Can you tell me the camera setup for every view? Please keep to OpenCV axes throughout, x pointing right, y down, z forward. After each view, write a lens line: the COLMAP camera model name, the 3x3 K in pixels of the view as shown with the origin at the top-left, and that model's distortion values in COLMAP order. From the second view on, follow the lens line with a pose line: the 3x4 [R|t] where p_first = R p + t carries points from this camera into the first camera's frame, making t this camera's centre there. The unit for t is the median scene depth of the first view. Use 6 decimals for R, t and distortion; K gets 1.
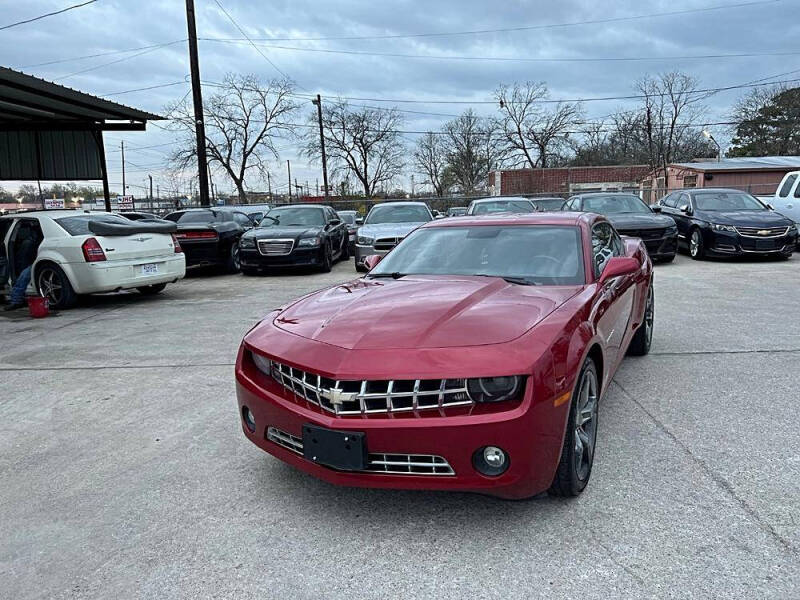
lens RADIAL K [[593.8, 0, 406.8], [0, 593.8, 305.8], [0, 0, 1]] dist [0.062315, -0.078024]
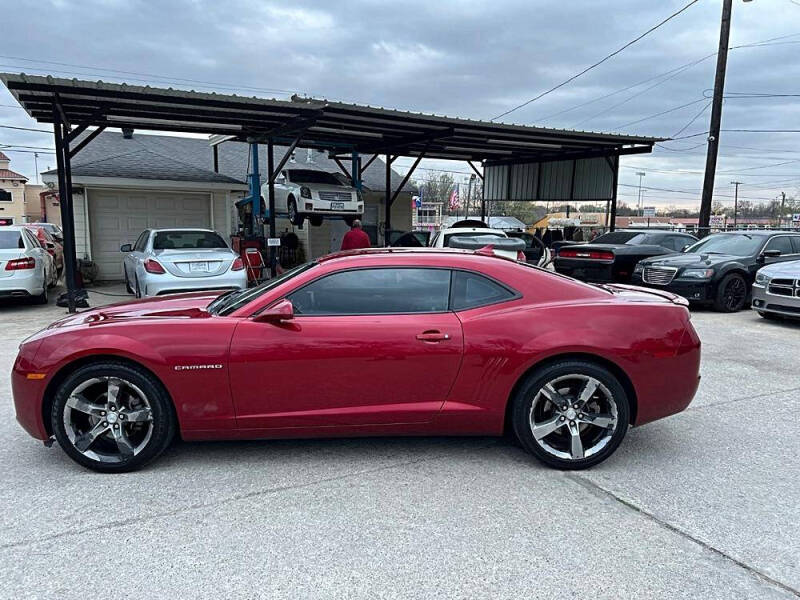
lens RADIAL K [[593.8, 0, 406.8], [0, 593.8, 305.8], [0, 0, 1]] dist [0.062315, -0.078024]
pose [[0.478158, 0.154338, -0.864607, 0.292518], [-0.176152, 0.981288, 0.077748, -0.041567], [0.860427, 0.115126, 0.496398, 0.162901]]
